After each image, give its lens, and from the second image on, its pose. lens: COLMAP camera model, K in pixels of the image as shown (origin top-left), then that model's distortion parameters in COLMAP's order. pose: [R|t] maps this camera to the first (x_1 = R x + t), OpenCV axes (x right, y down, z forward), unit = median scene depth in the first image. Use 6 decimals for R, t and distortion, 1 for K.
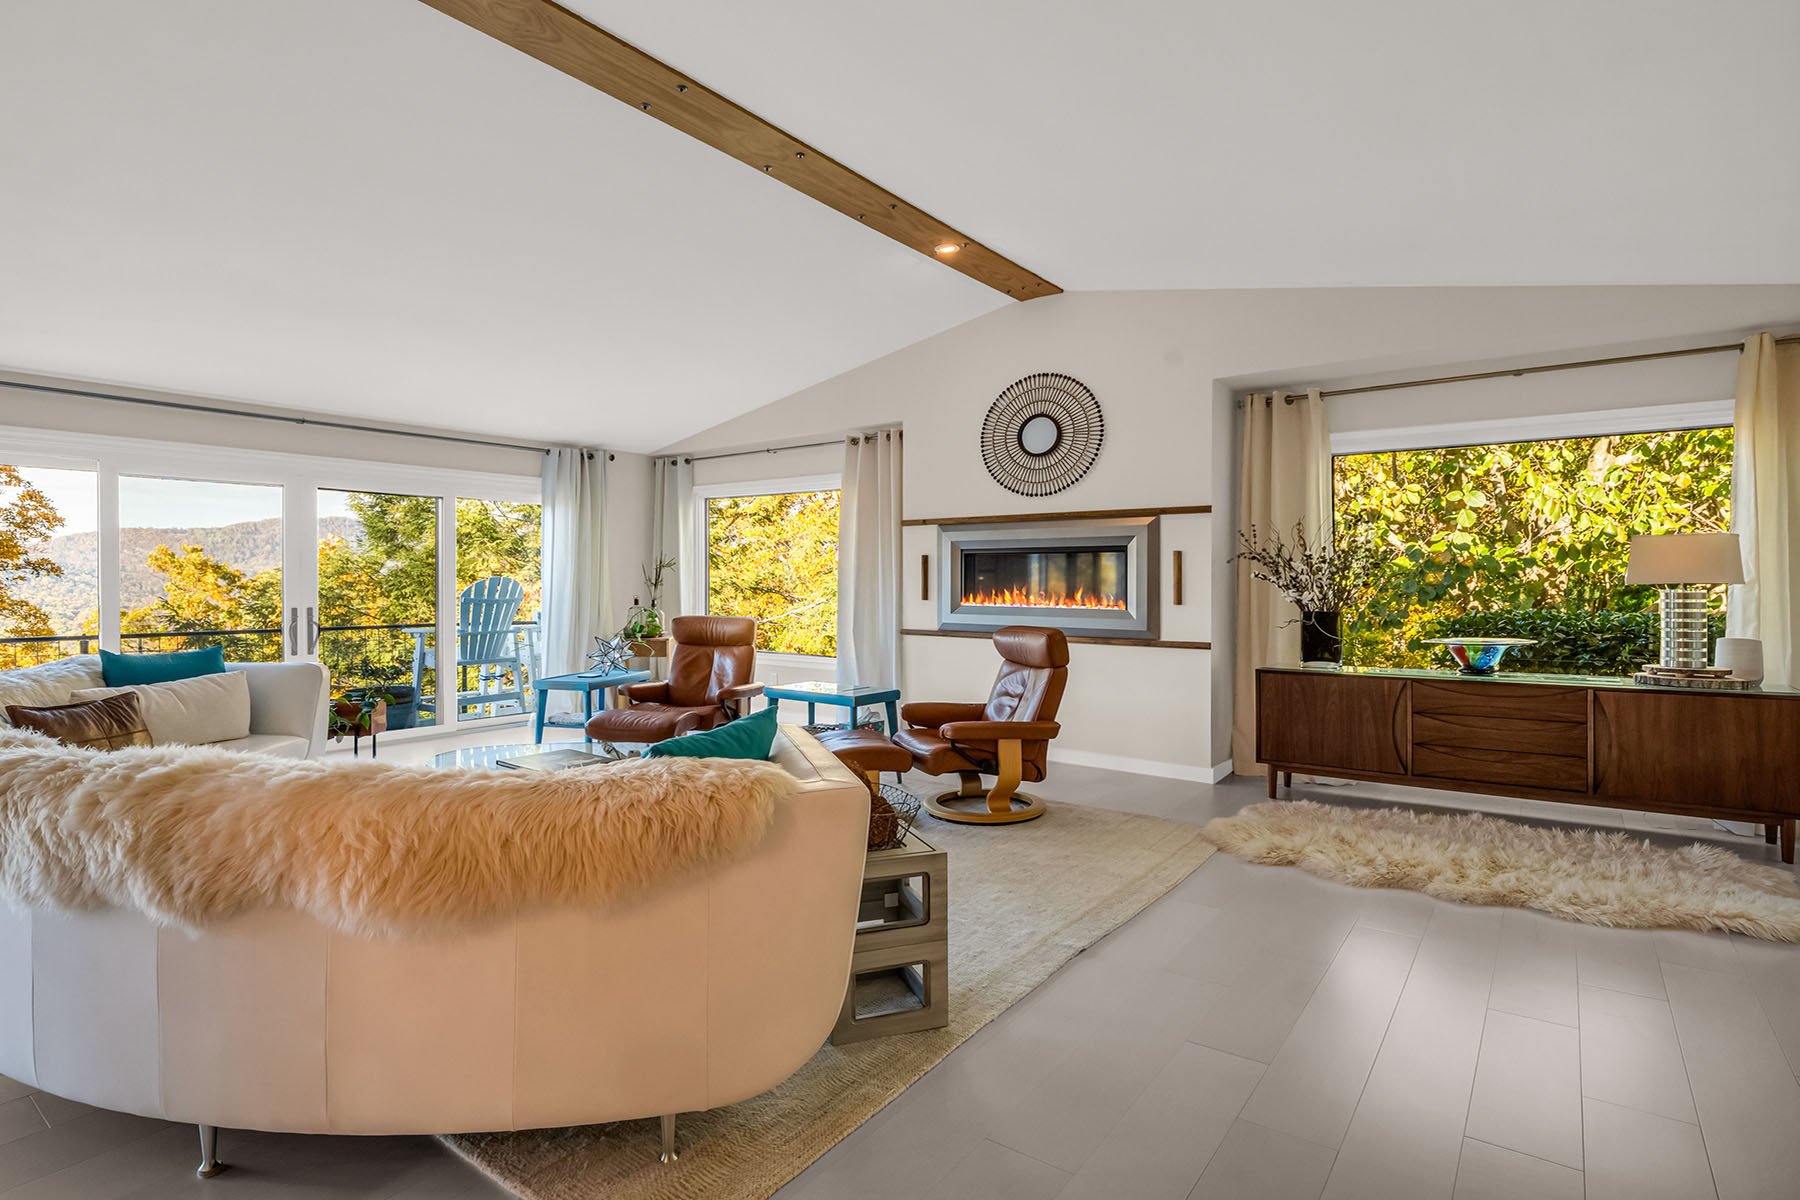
lens RADIAL K [[897.6, 0, 901.2], [0, 897.6, 589.5], [0, 0, 1]] dist [-0.004068, -0.000368]
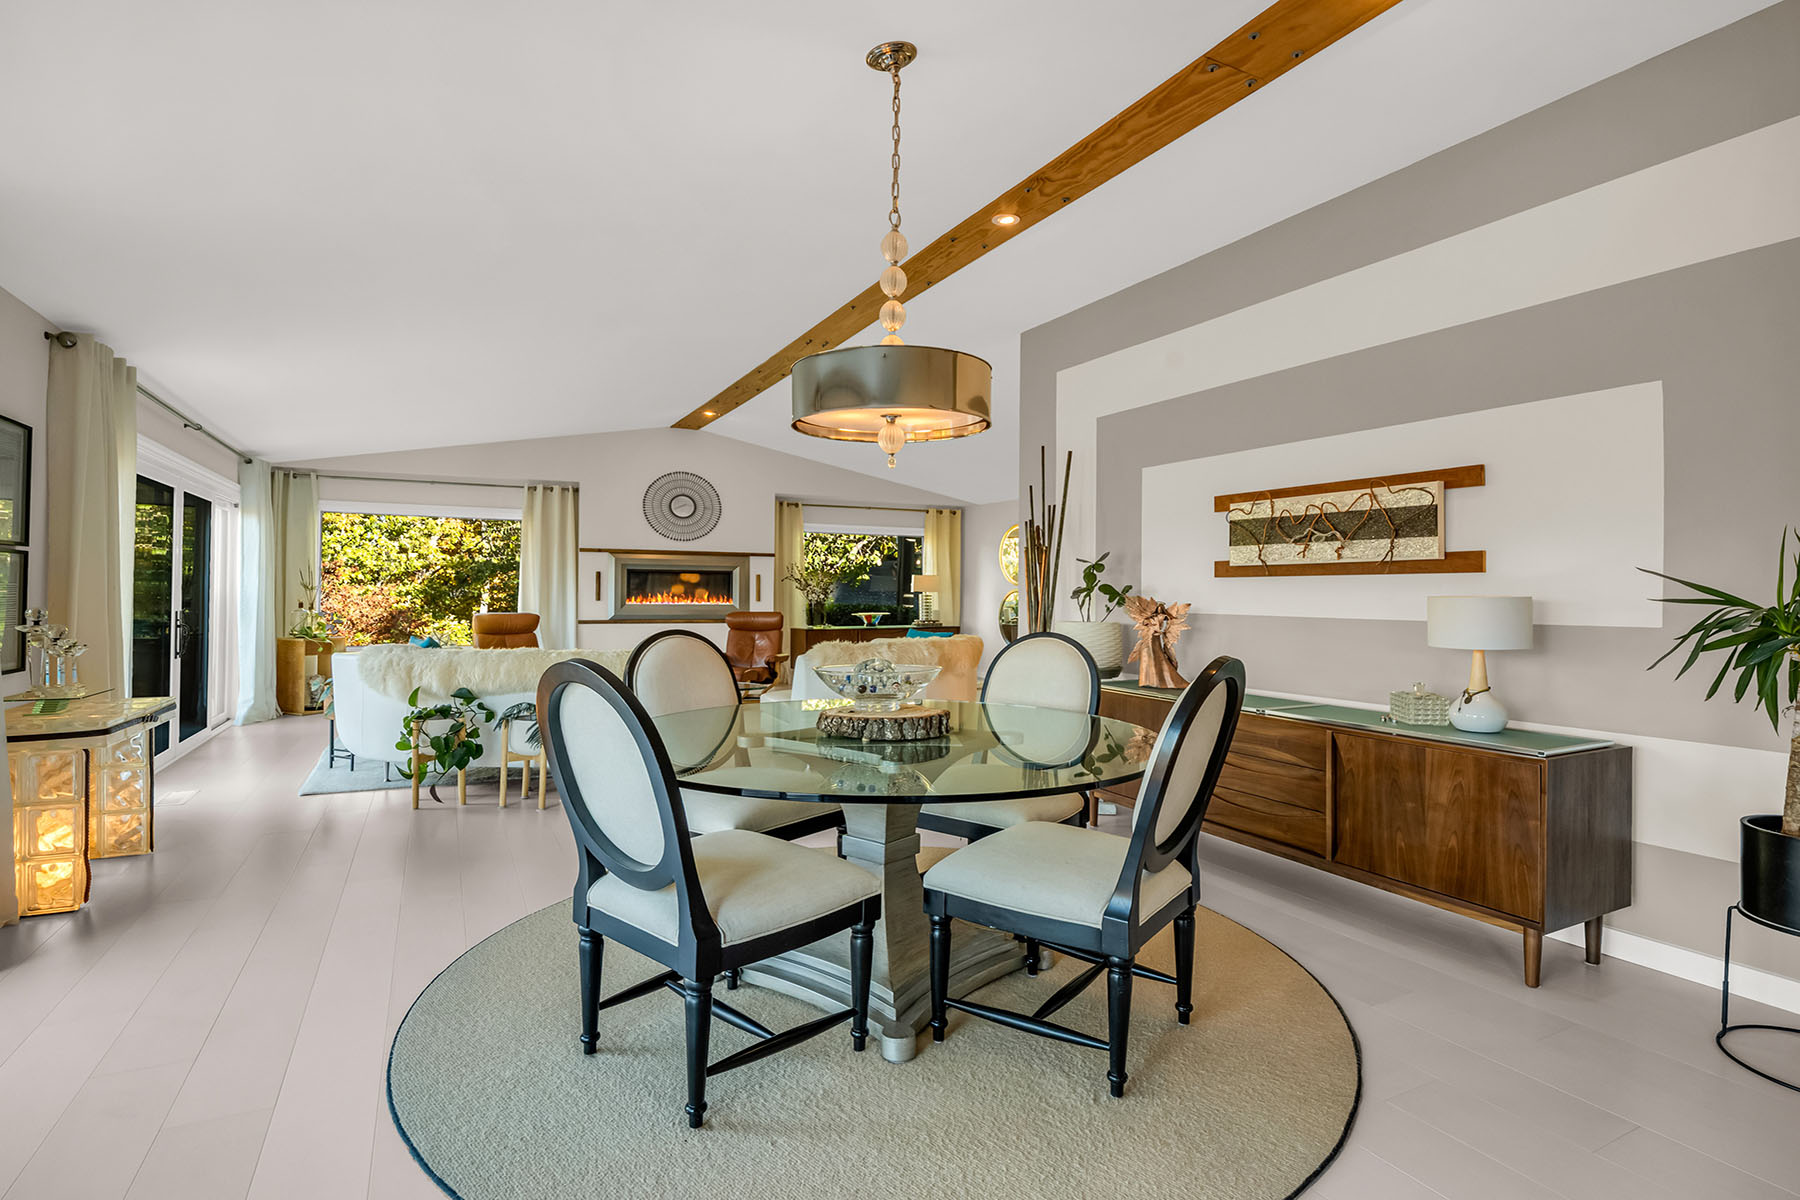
lens RADIAL K [[897.6, 0, 900.4], [0, 897.6, 591.8], [0, 0, 1]] dist [-0.004068, -0.000368]
pose [[0.441364, -0.001504, 0.897327, -1.199806], [-0.004171, 0.999984, 0.003727, -0.011595], [-0.897319, -0.005388, 0.441351, -0.161268]]
